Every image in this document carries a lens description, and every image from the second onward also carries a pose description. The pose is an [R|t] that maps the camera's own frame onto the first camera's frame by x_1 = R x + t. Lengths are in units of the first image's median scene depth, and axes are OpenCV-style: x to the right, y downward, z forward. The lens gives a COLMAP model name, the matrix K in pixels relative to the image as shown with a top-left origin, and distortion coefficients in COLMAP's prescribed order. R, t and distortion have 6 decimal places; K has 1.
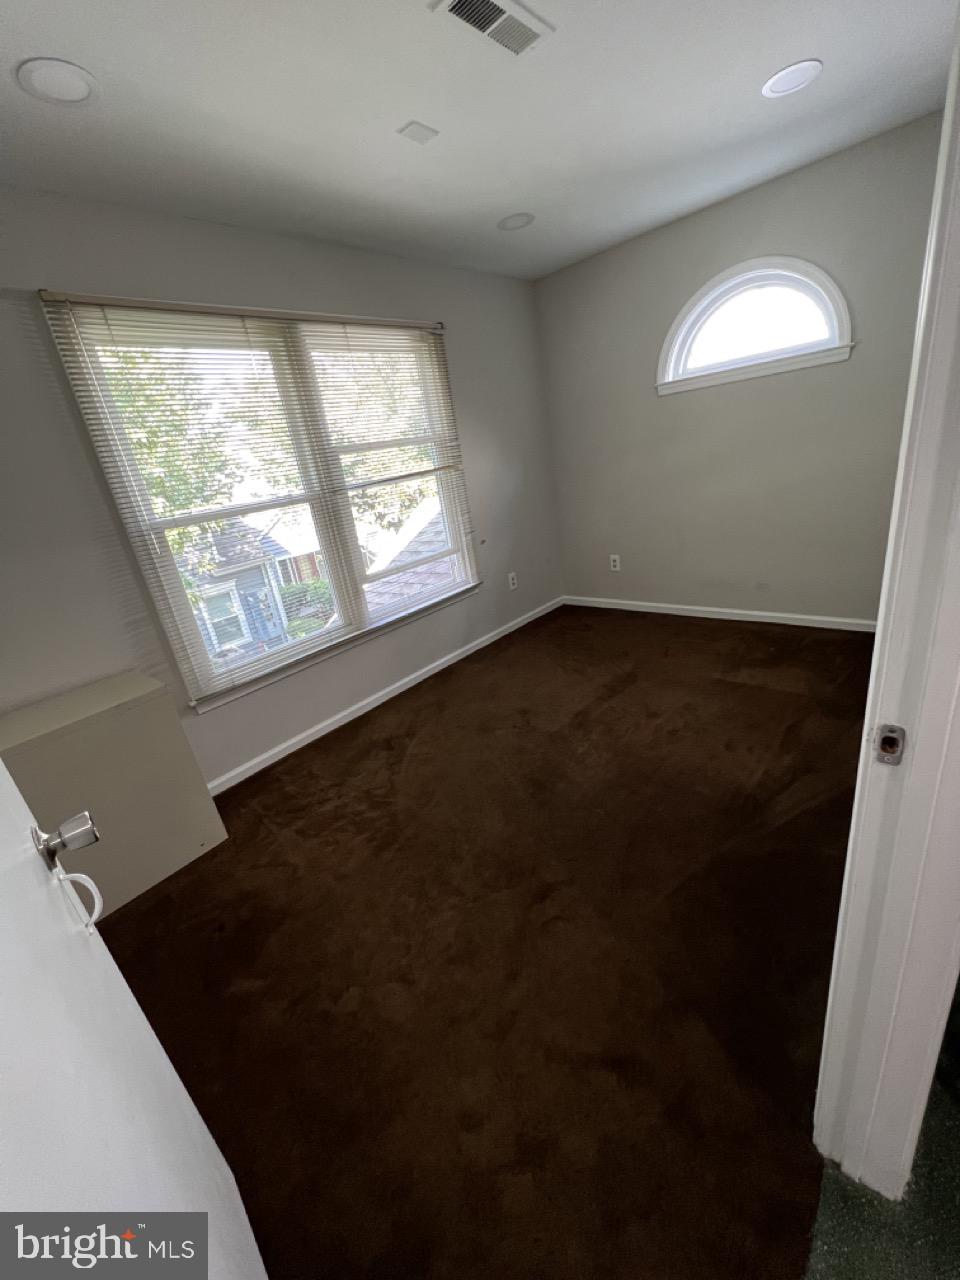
lens RADIAL K [[509.8, 0, 480.0], [0, 509.8, 640.0], [0, 0, 1]] dist [-0.002816, -0.000428]
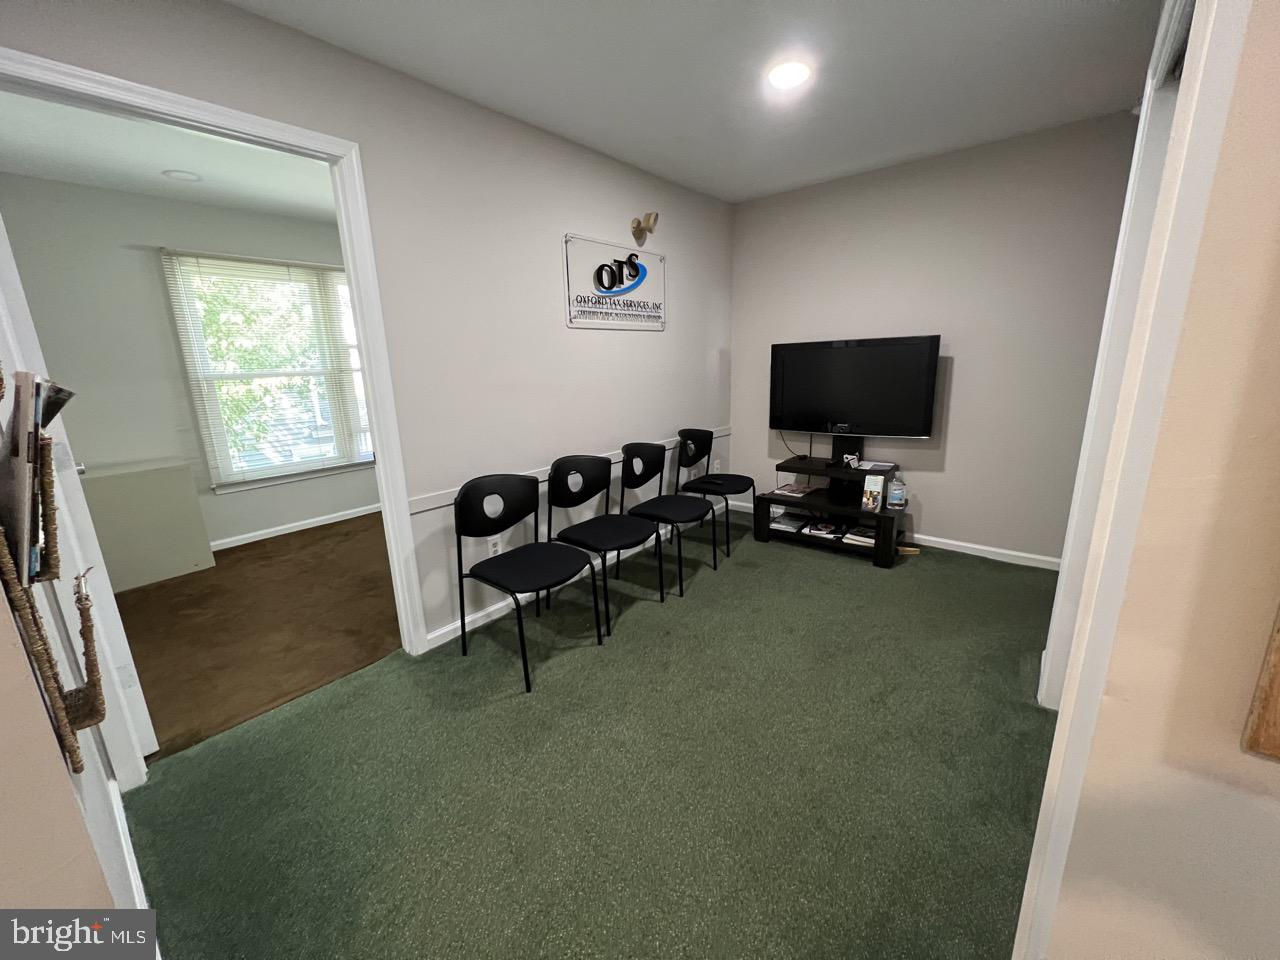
lens RADIAL K [[509.8, 0, 640.0], [0, 509.8, 480.0], [0, 0, 1]] dist [-0.002816, -0.000428]
pose [[0.992334, 0.106480, 0.062731, 0.585116], [-0.097901, 0.987085, -0.126802, 0.154540], [-0.075423, 0.119689, 0.989942, -0.605232]]
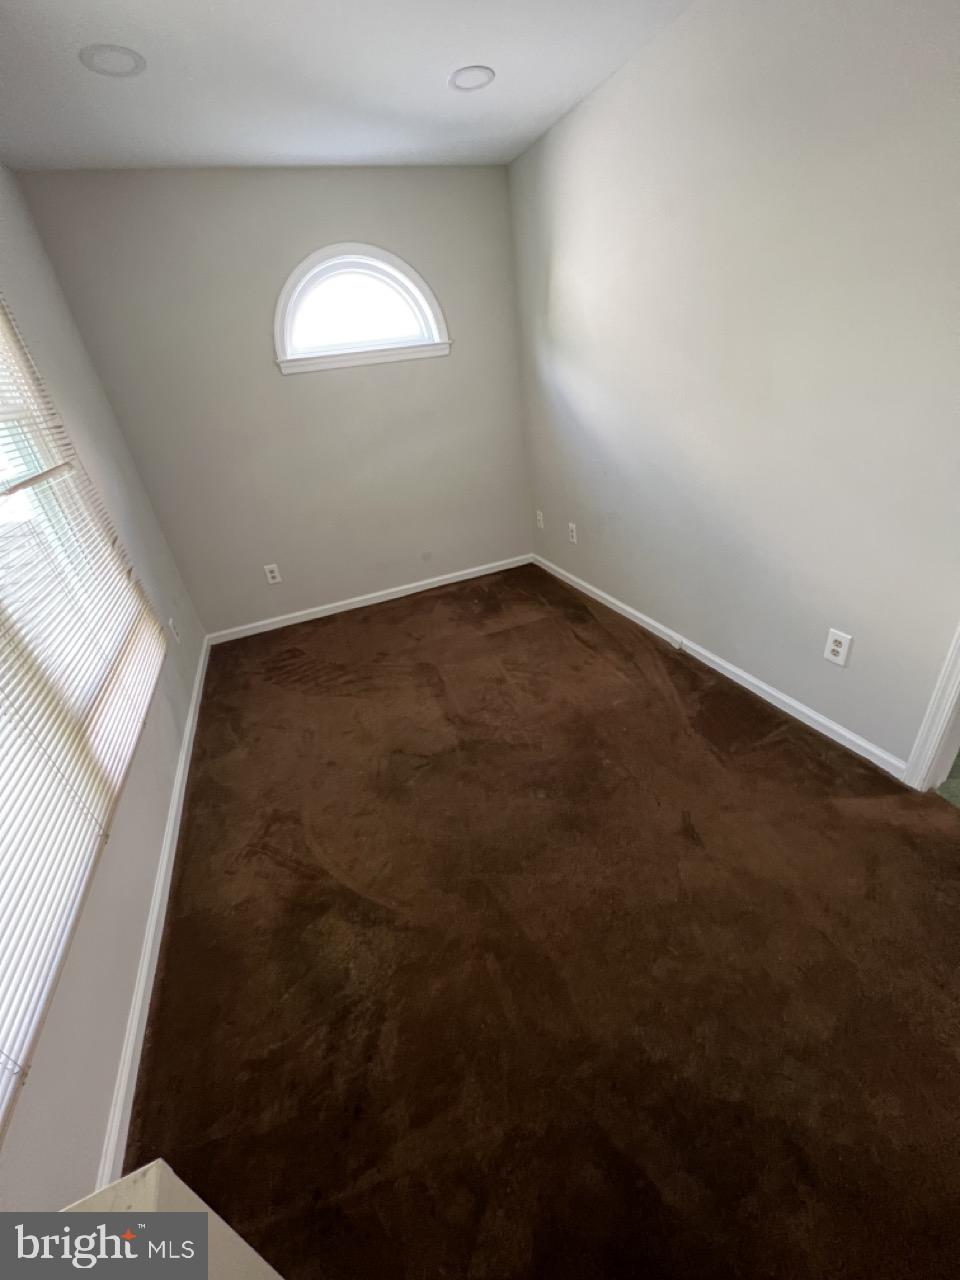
lens RADIAL K [[509.8, 0, 480.0], [0, 509.8, 640.0], [0, 0, 1]] dist [-0.002816, -0.000428]
pose [[0.451233, -0.329292, 0.829431, -0.481539], [0.355625, 0.918796, 0.171301, -0.112660], [-0.818486, 0.217670, 0.531695, 0.456011]]
